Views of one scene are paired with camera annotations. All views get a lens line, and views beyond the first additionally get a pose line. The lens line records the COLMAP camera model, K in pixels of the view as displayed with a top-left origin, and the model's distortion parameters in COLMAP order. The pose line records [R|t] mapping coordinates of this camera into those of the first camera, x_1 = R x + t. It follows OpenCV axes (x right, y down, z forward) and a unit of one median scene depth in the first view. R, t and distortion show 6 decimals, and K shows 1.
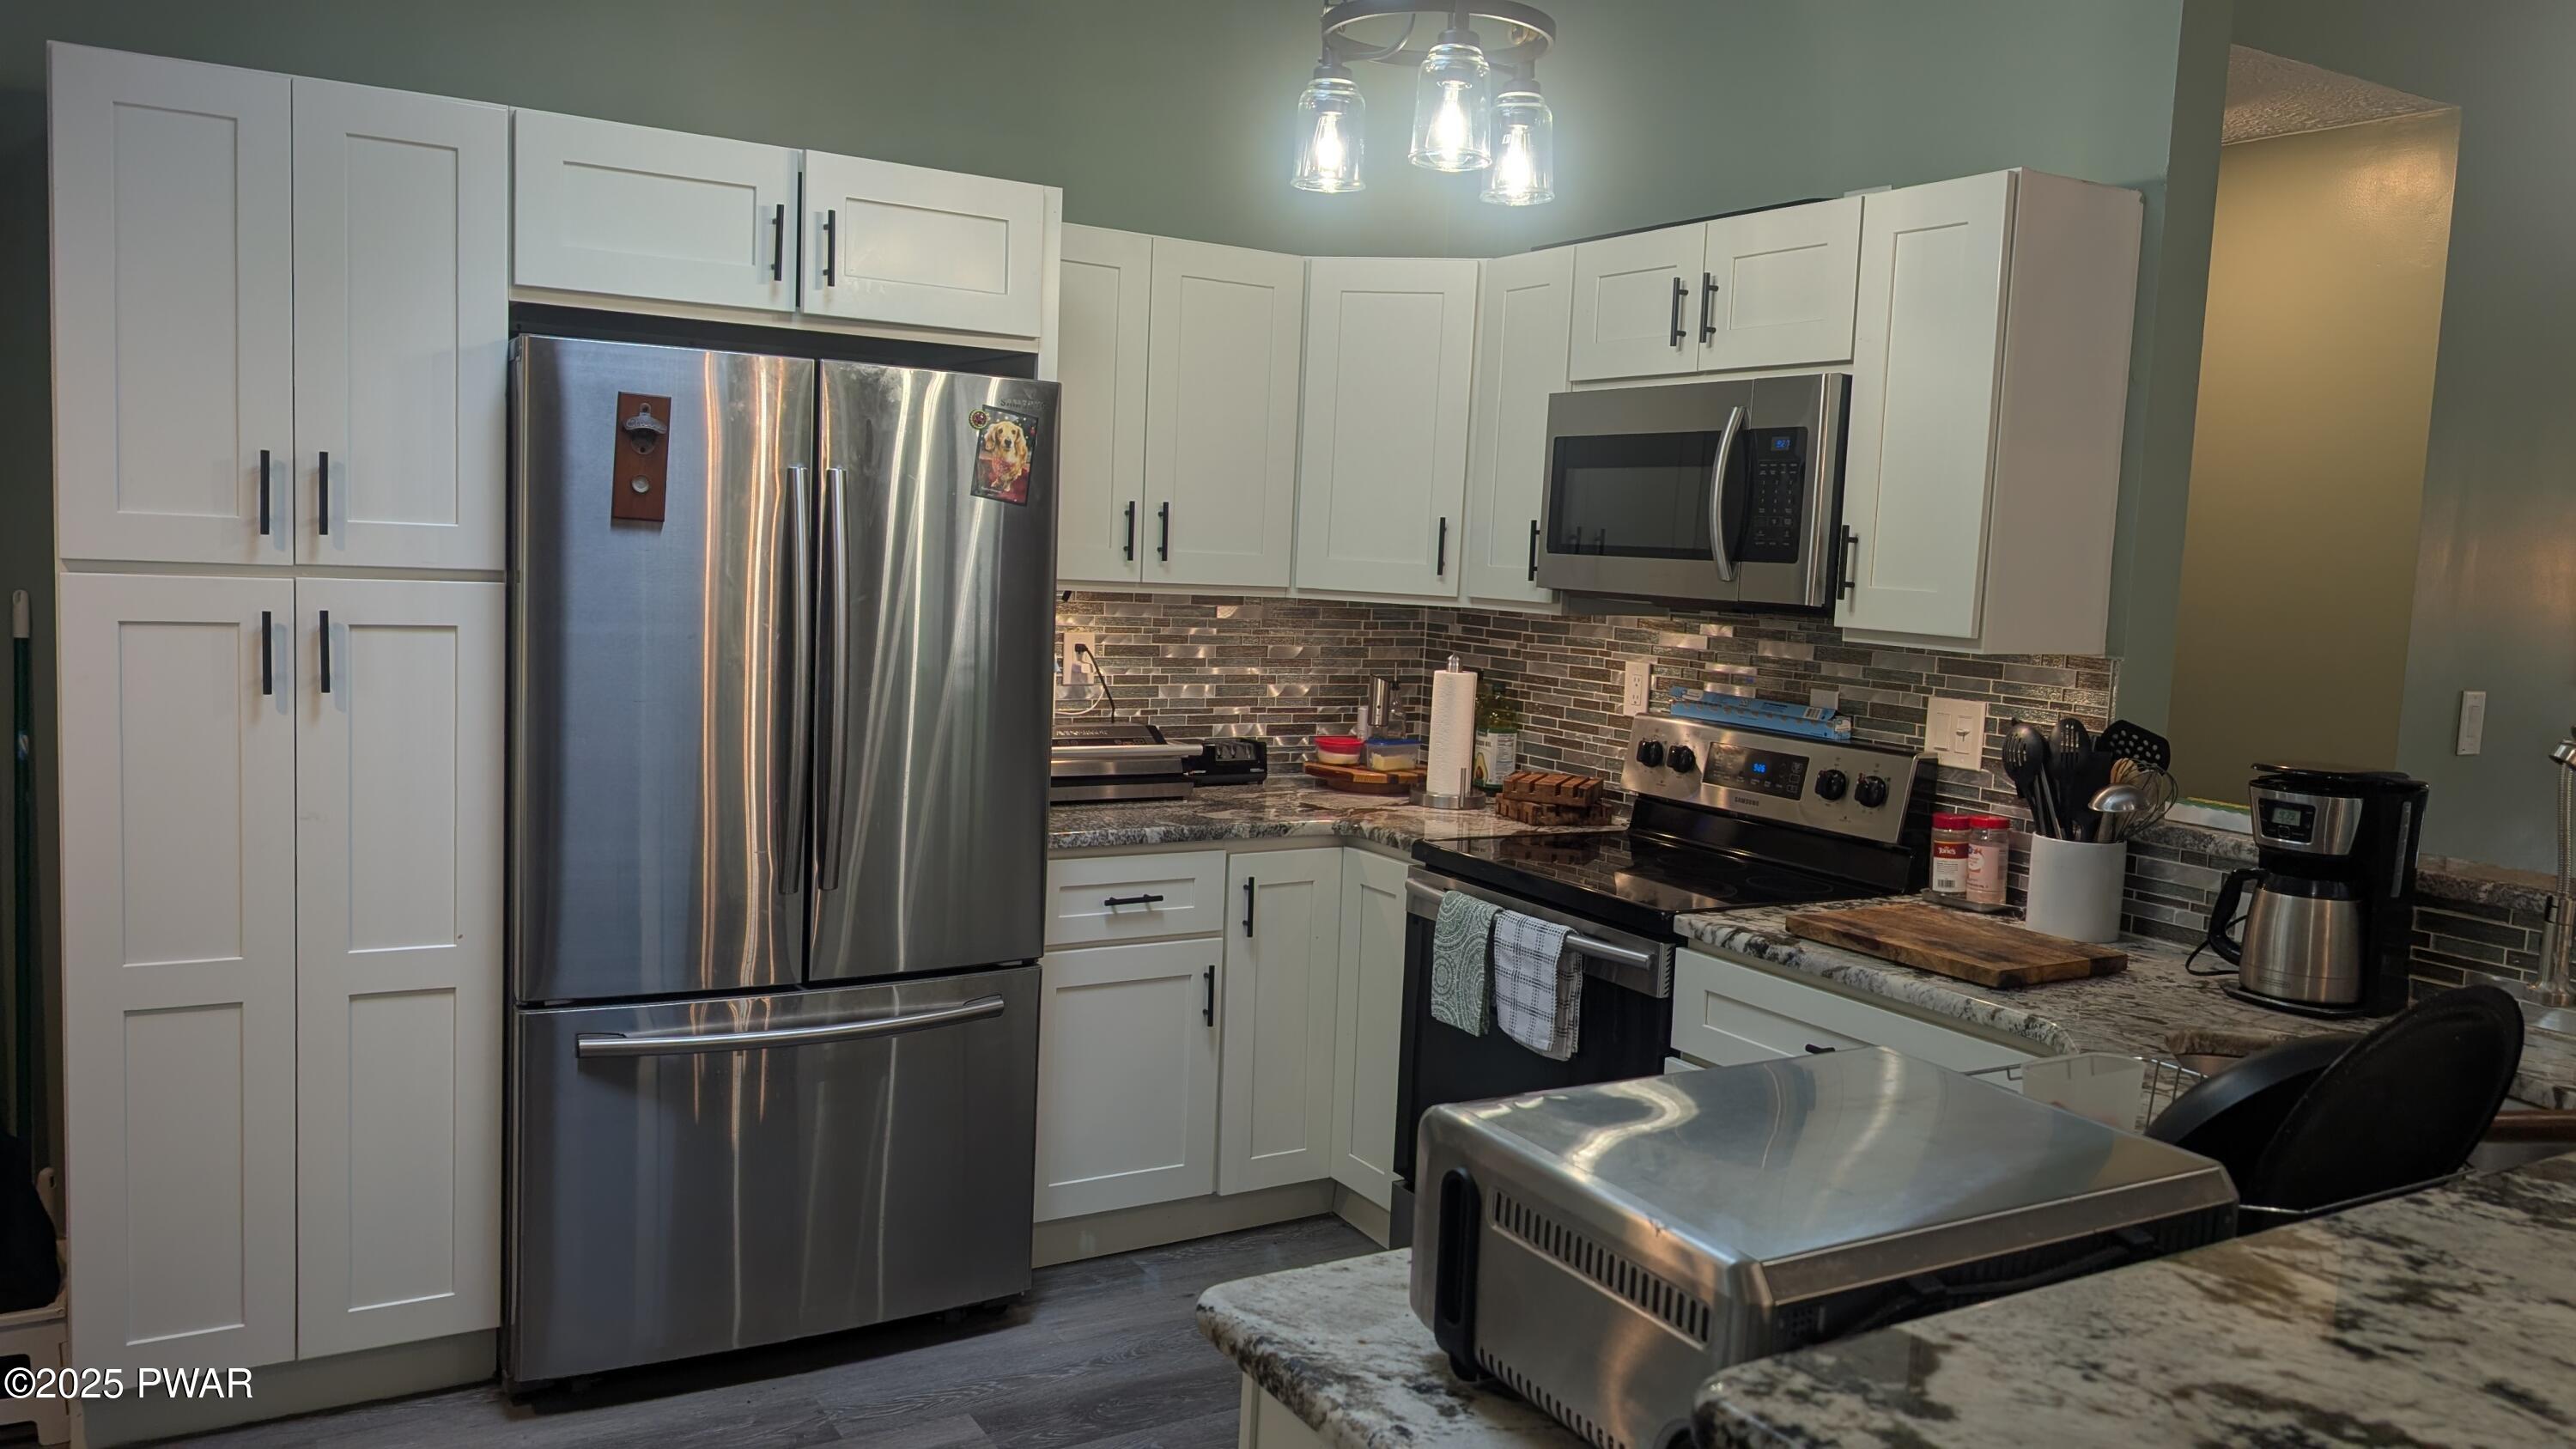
lens RADIAL K [[1843.1, 0, 1275.0], [0, 1843.1, 737.1], [0, 0, 1]] dist [0.011397, -0.027813]
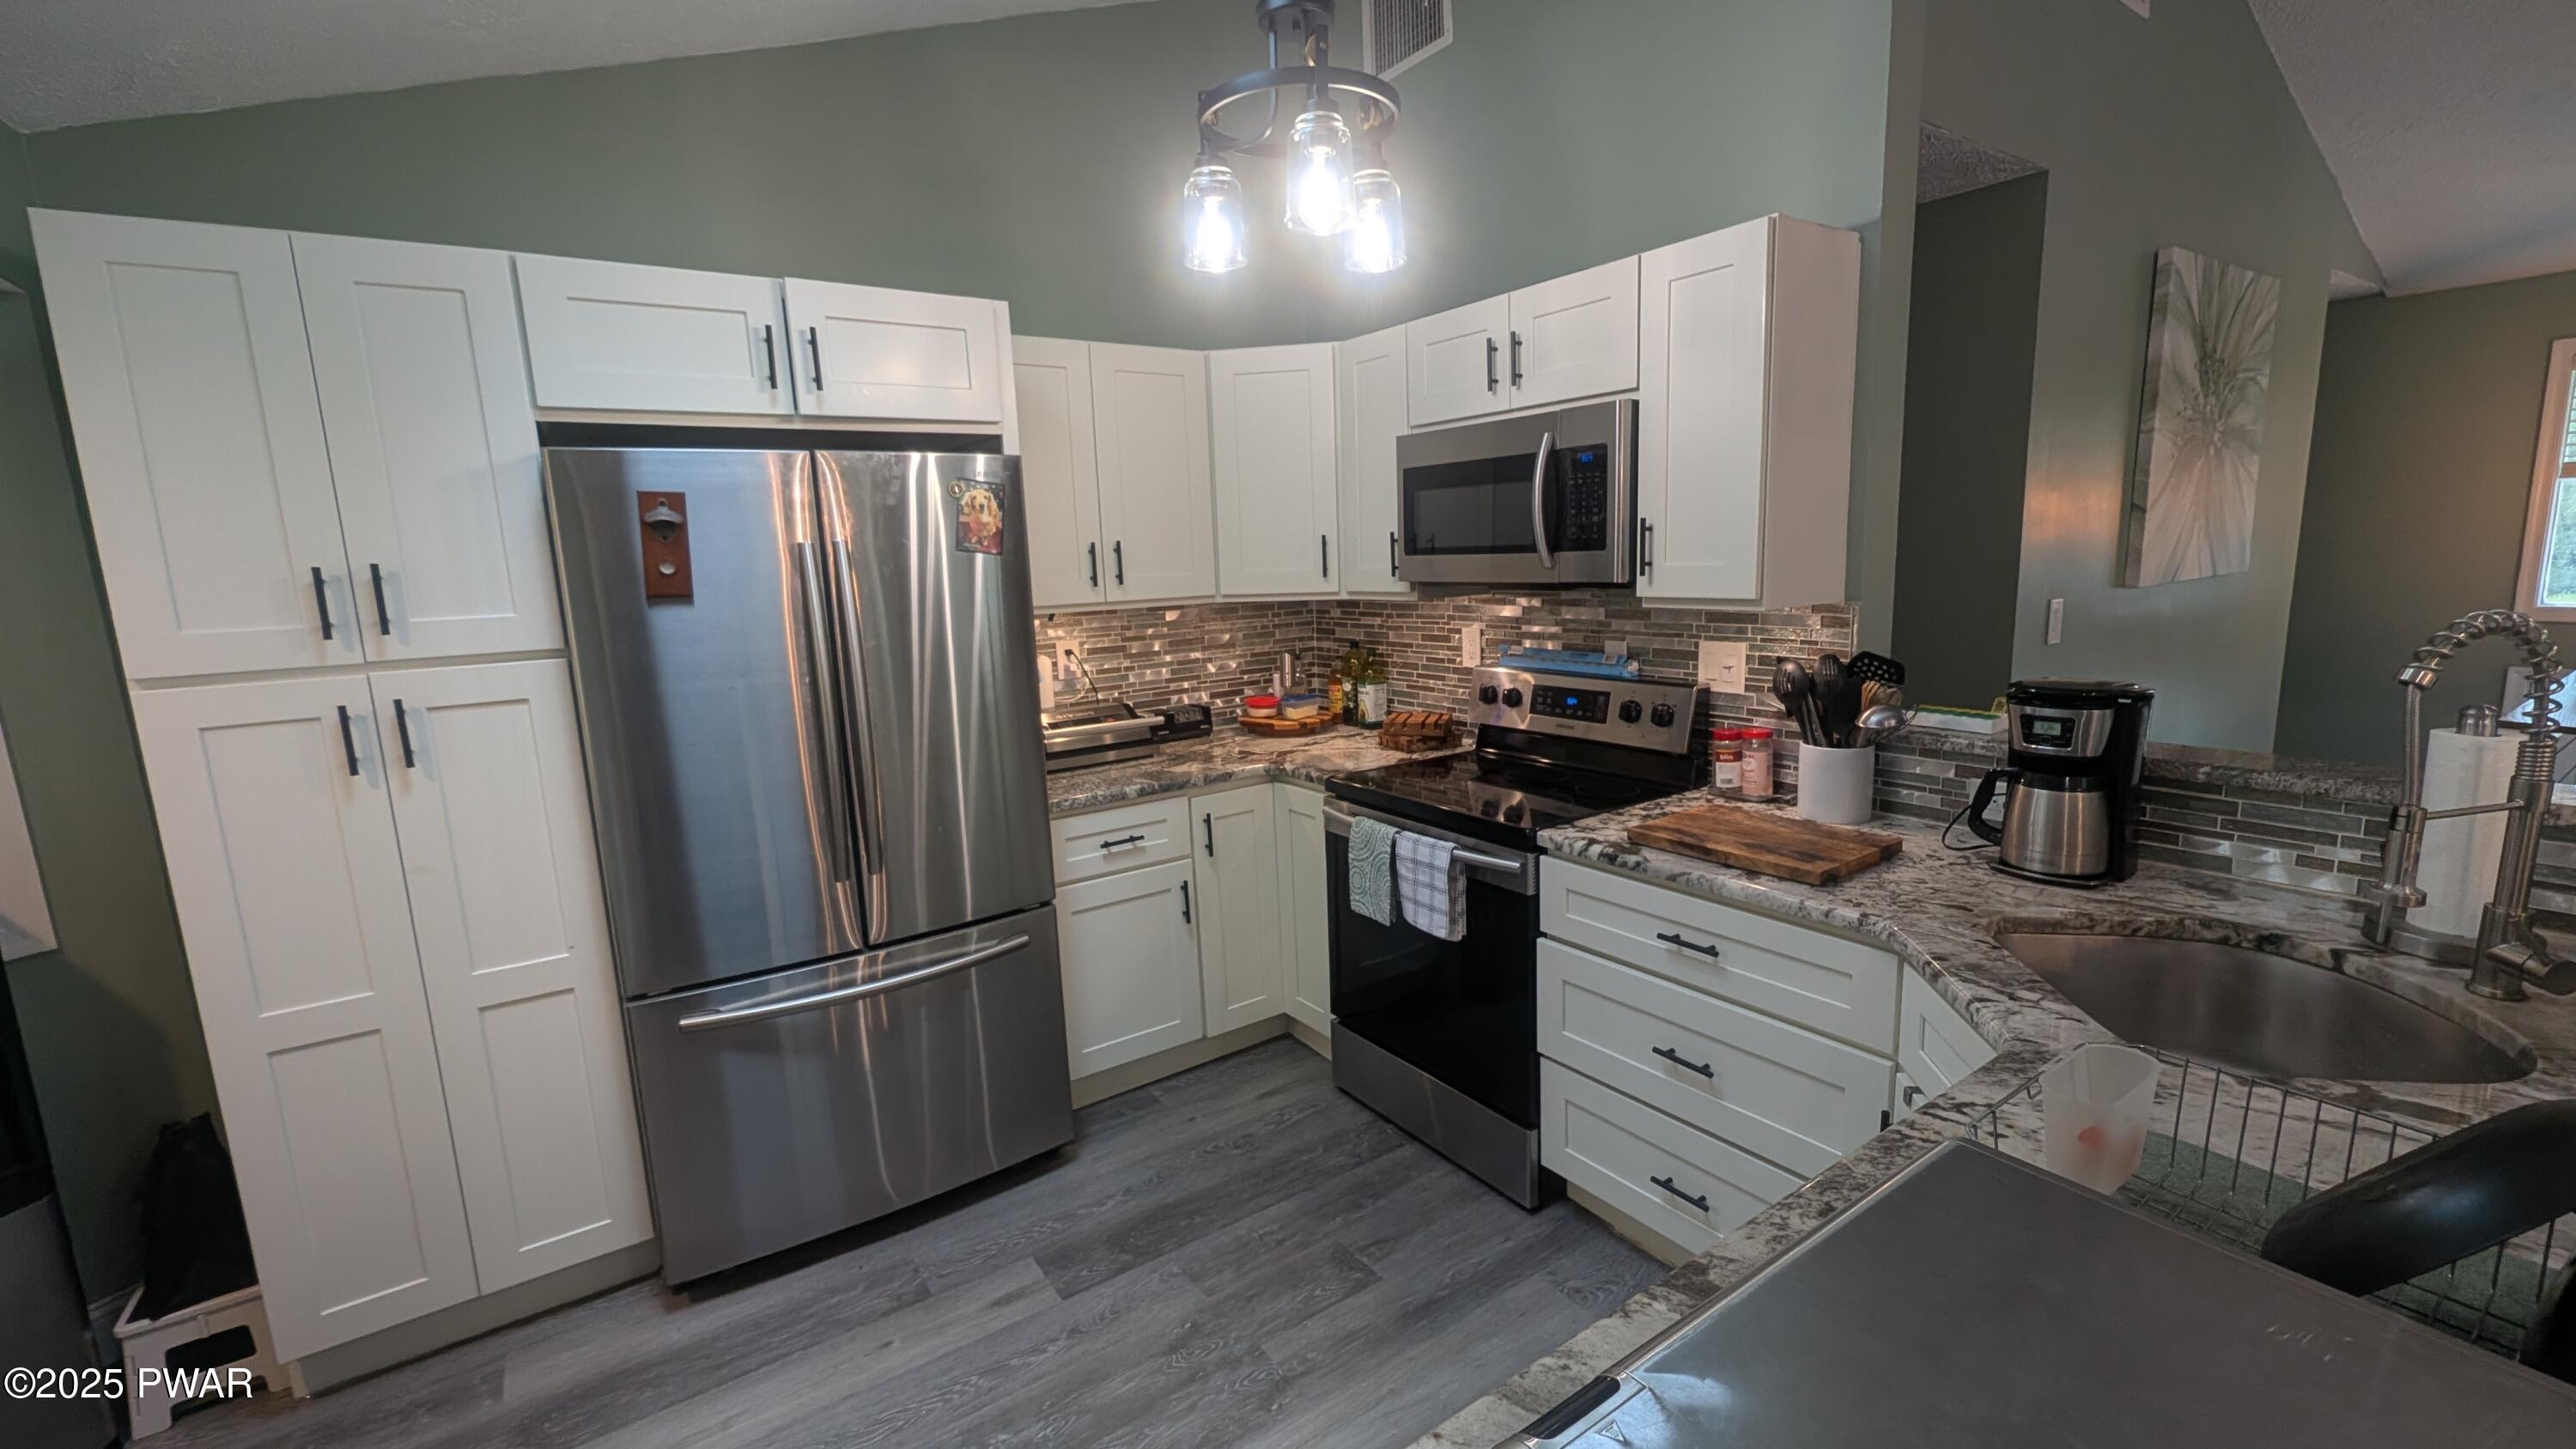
lens RADIAL K [[1056.0, 0, 1289.8], [0, 1056.0, 724.1], [0, 0, 1]] dist [-0.011118, 0.001630]
pose [[0.993441, -0.094994, 0.063651, 0.004410], [0.091170, 0.993996, 0.060503, -0.037500], [-0.069016, -0.054303, 0.996137, 0.268192]]
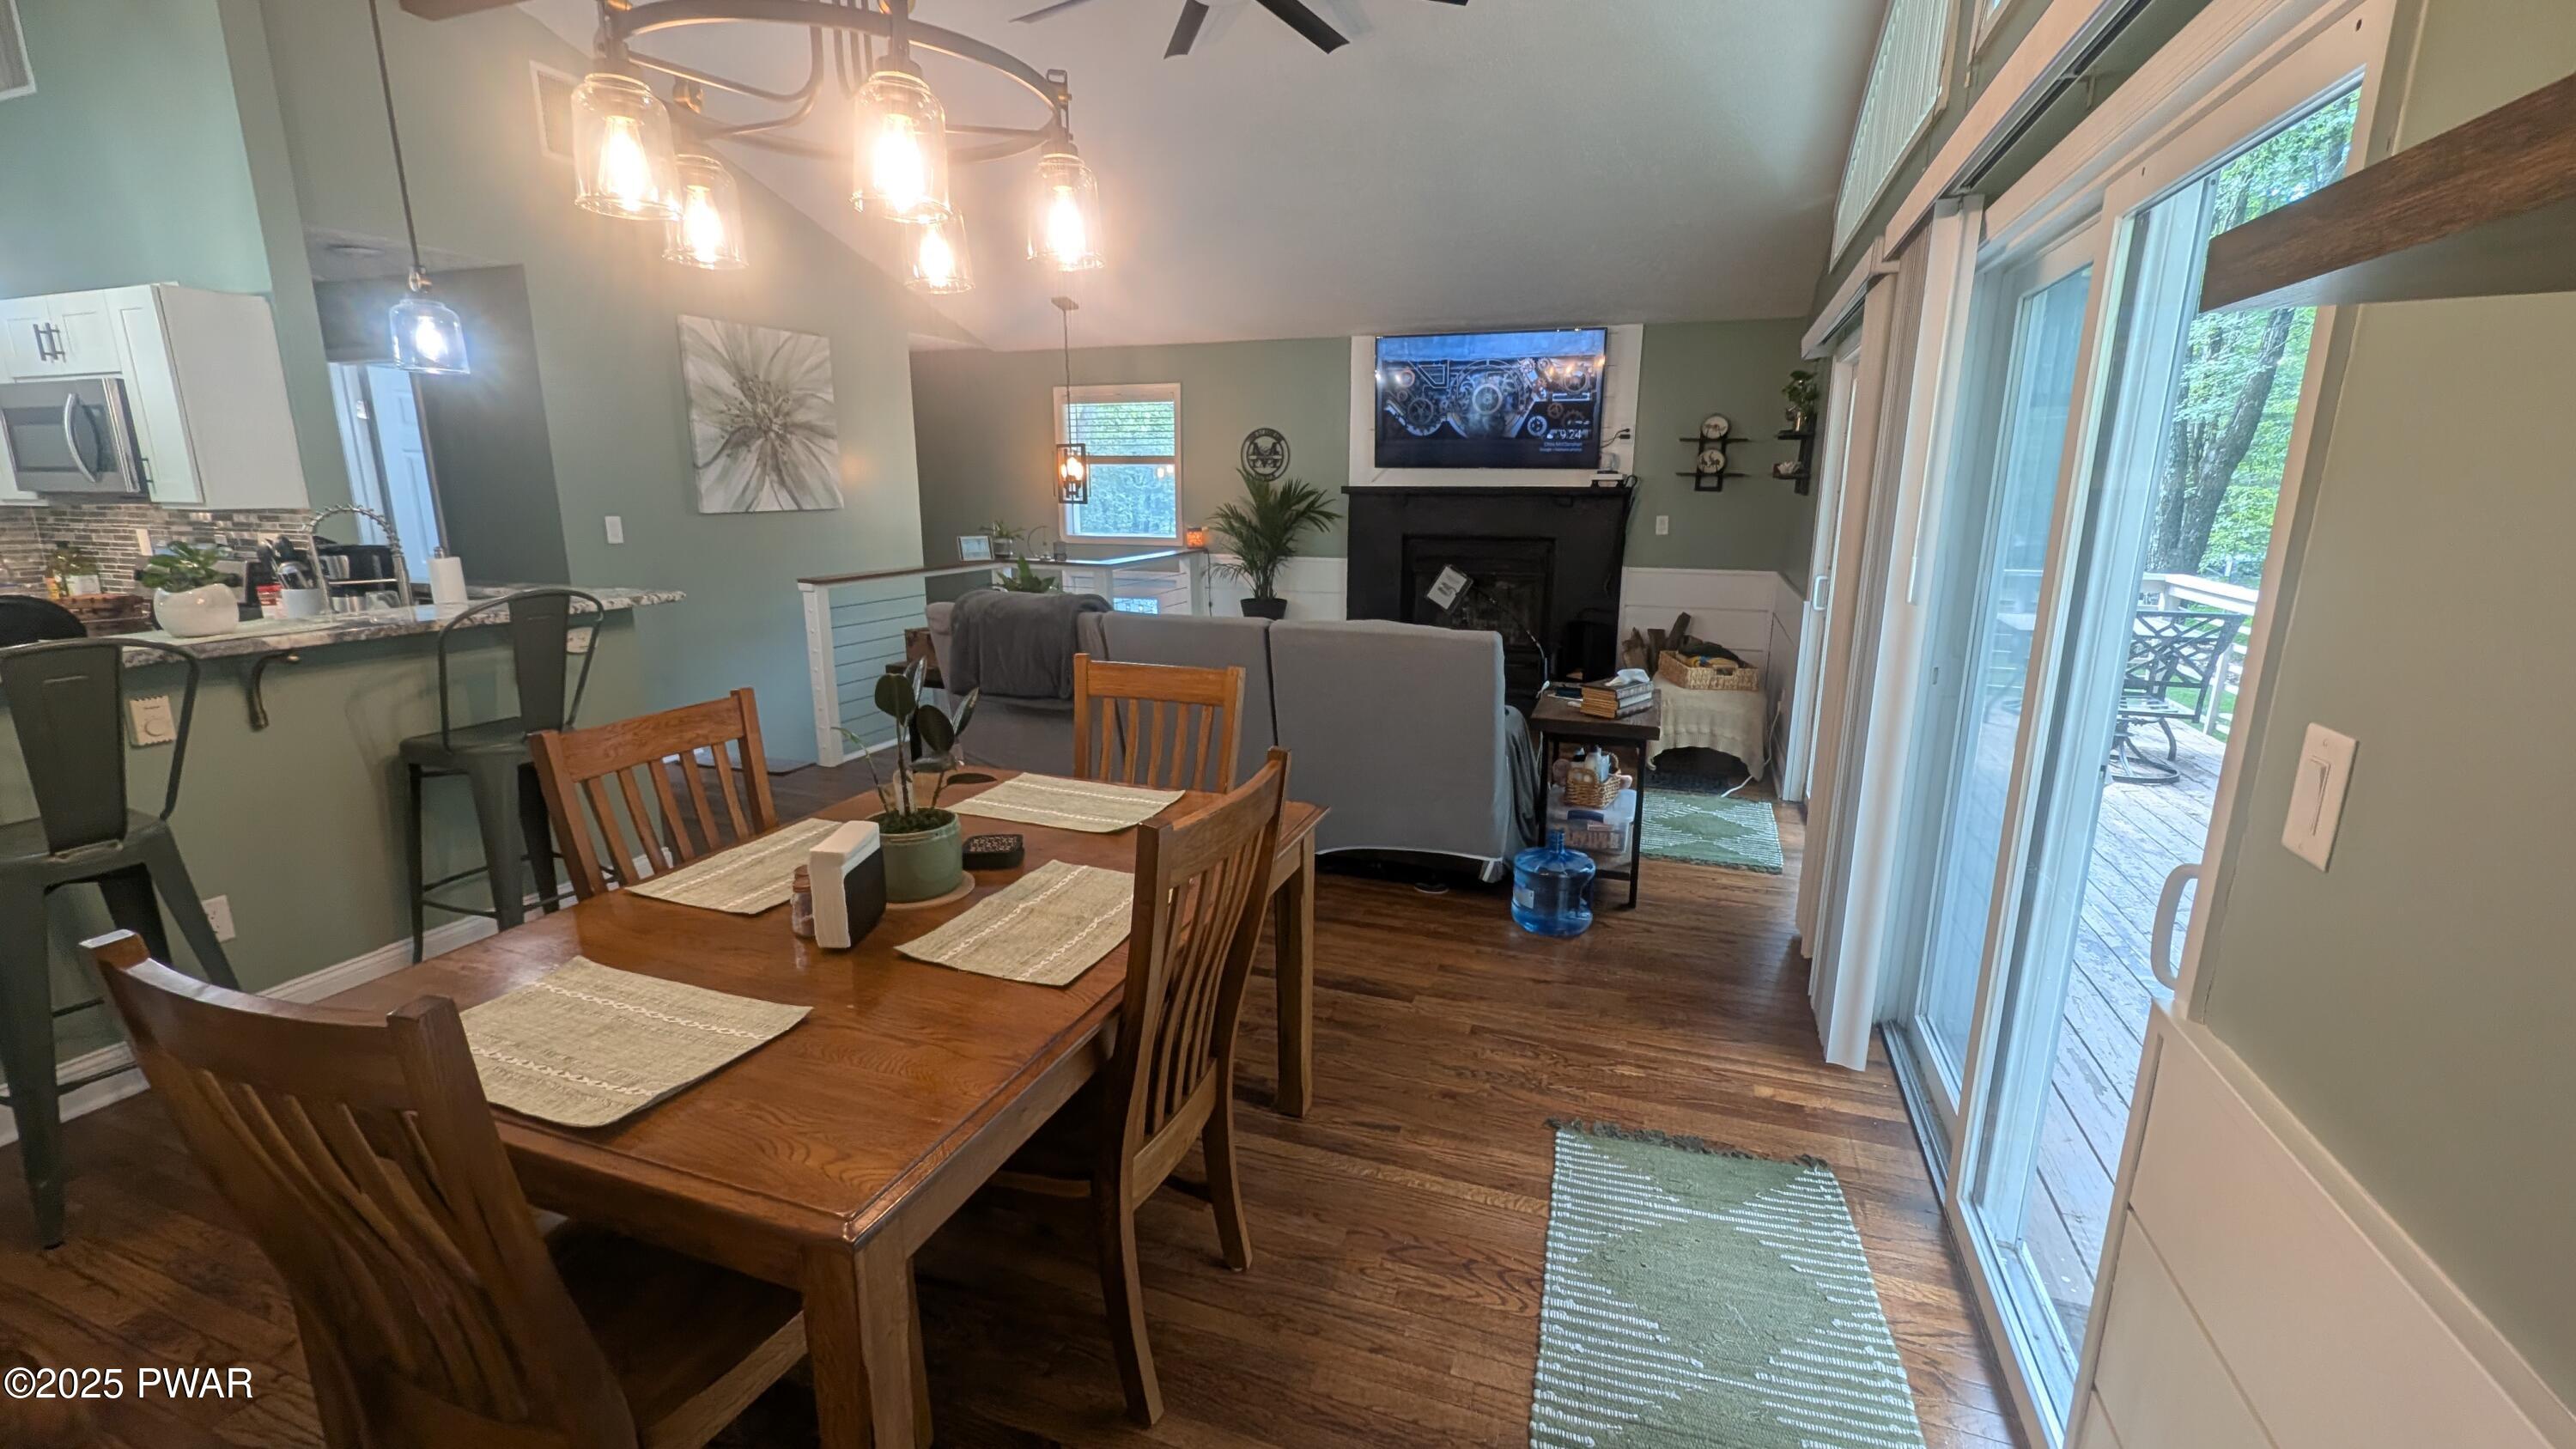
lens RADIAL K [[1056.0, 0, 1288.9], [0, 1056.0, 726.4], [0, 0, 1]] dist [-0.011118, 0.001630]
pose [[0.765669, -0.181411, 0.617123, 0.511143], [0.096953, 0.980993, 0.168085, 0.118095], [-0.635886, -0.068865, 0.768705, -0.764140]]
